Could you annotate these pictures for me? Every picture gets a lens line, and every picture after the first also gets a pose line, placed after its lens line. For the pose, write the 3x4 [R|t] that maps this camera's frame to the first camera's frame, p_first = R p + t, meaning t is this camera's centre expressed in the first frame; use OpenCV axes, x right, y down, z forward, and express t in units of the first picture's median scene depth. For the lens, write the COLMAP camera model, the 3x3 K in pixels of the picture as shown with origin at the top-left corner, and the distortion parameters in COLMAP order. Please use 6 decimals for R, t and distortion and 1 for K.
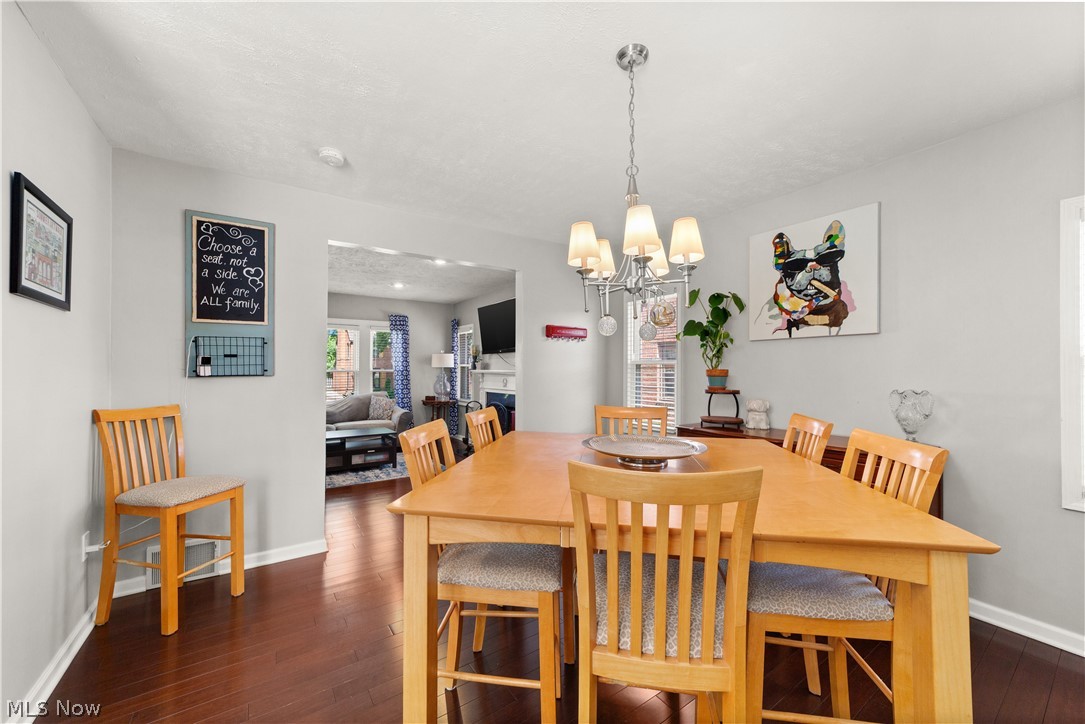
lens RADIAL K [[411.6, 0, 539.7], [0, 411.6, 364.4], [0, 0, 1]] dist [-0.013127, 0.000193]
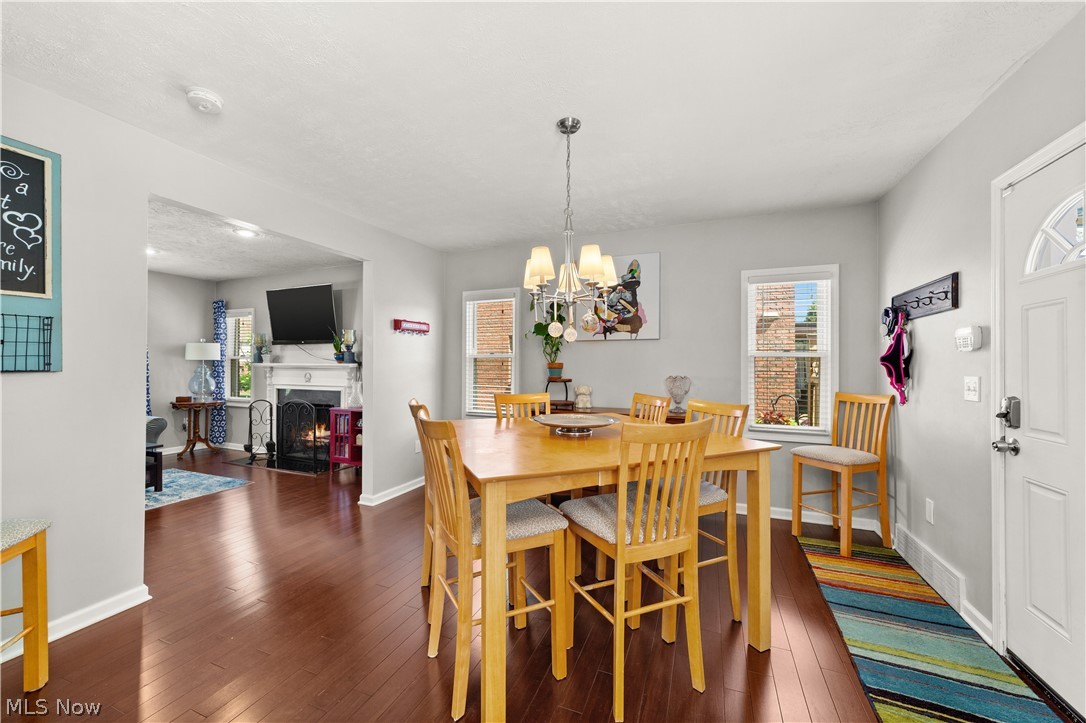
lens RADIAL K [[408.2, 0, 542.7], [0, 408.2, 358.1], [0, 0, 1]] dist [-0.000511, 0.000344]
pose [[0.841113, 0.007029, 0.540814, -0.307301], [-0.007436, 0.999971, -0.001433, -0.000074], [-0.540809, -0.002816, 0.841141, -0.036232]]
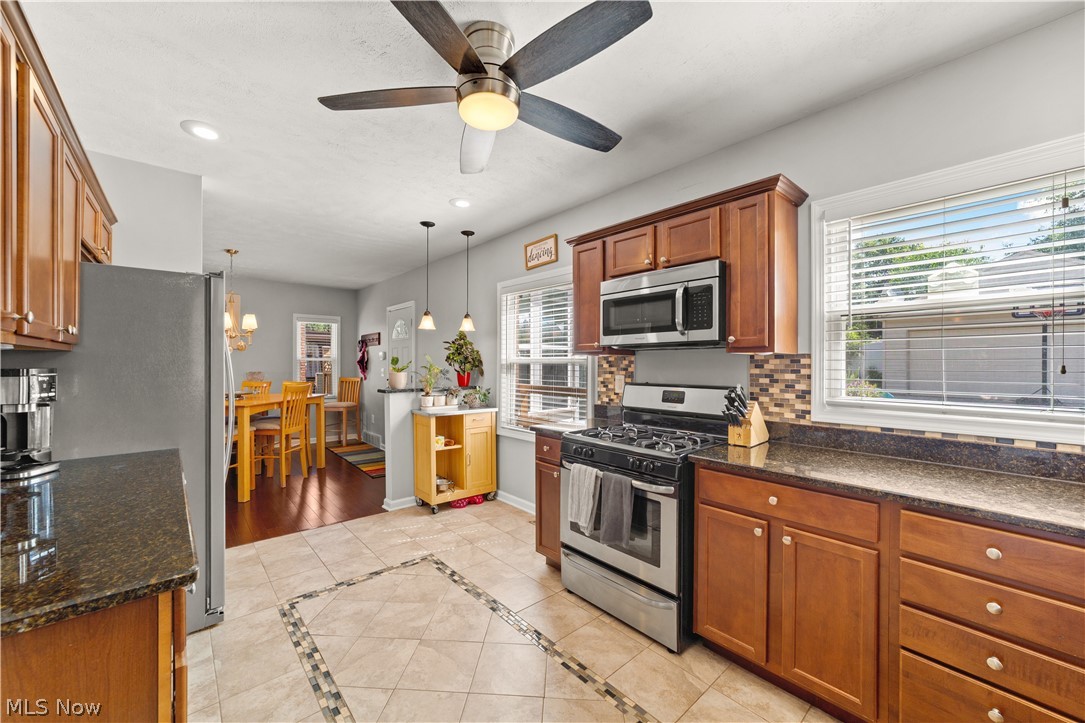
lens RADIAL K [[420.8, 0, 539.8], [0, 420.8, 373.8], [0, 0, 1]] dist [-0.002448, 0.000496]
pose [[-0.108305, -0.035155, 0.993496, -1.654322], [-0.012640, 0.999342, 0.033984, -0.033754], [-0.994037, -0.008877, -0.108678, -0.443476]]
